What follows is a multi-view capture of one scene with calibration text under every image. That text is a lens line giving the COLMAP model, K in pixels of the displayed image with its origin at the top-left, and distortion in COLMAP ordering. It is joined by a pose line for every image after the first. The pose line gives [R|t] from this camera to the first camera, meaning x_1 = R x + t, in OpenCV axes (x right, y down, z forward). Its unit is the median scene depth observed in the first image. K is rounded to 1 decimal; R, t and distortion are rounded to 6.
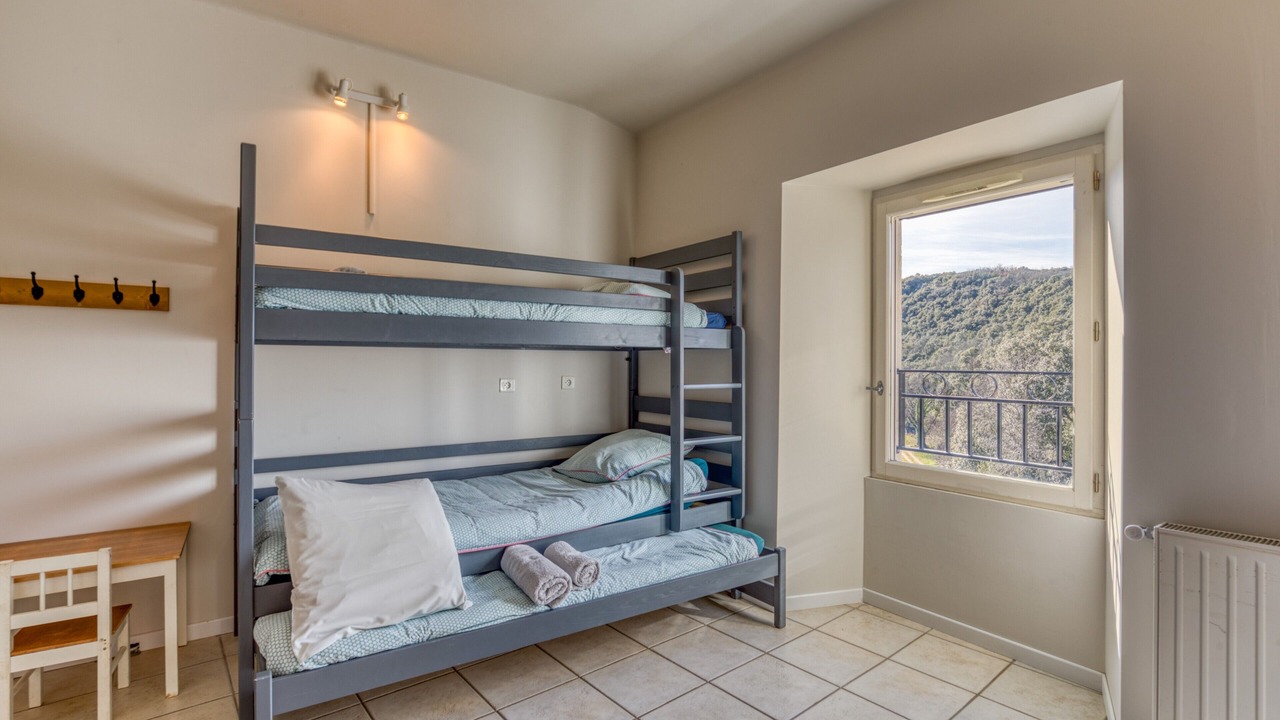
lens RADIAL K [[590.7, 0, 646.4], [0, 590.7, 362.5], [0, 0, 1]] dist [-0.021728, 0.008798]
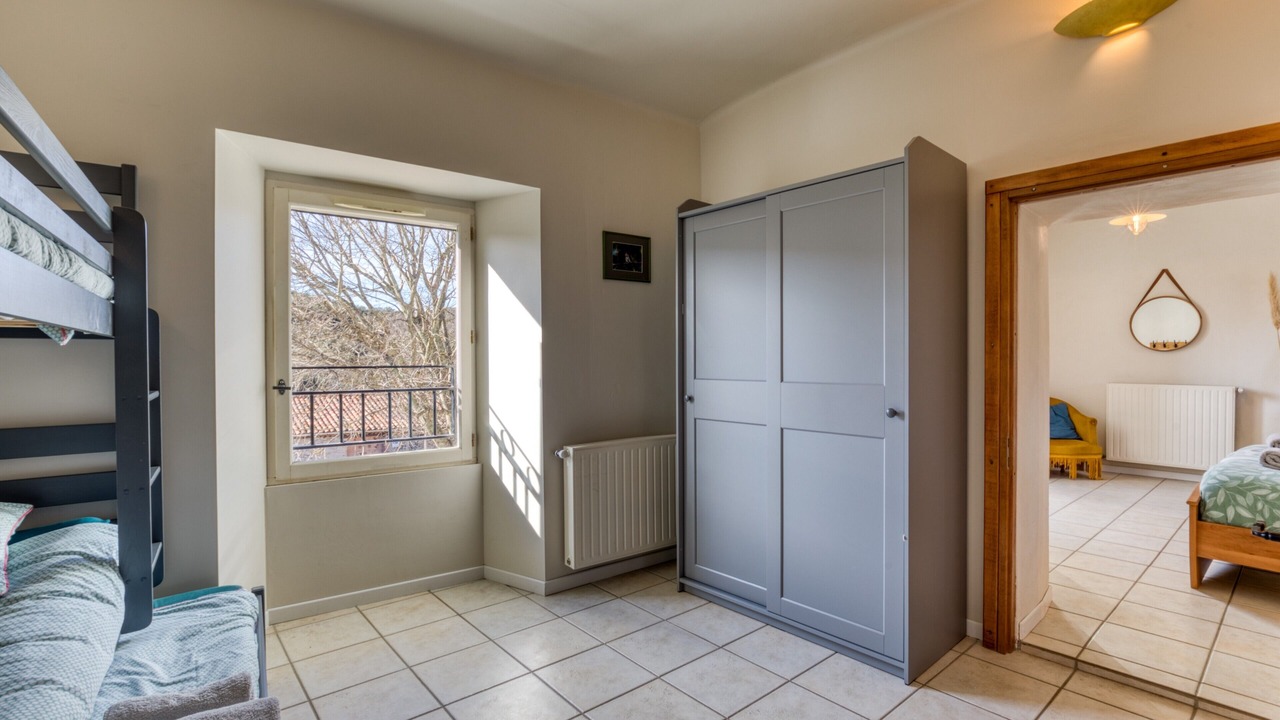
lens RADIAL K [[590.7, 0, 646.4], [0, 590.7, 362.5], [0, 0, 1]] dist [-0.021728, 0.008798]
pose [[0.003431, -0.011856, 0.999924, -0.588183], [0.008091, 0.999897, 0.011828, -0.001666], [-0.999961, 0.008050, 0.003526, 0.467270]]
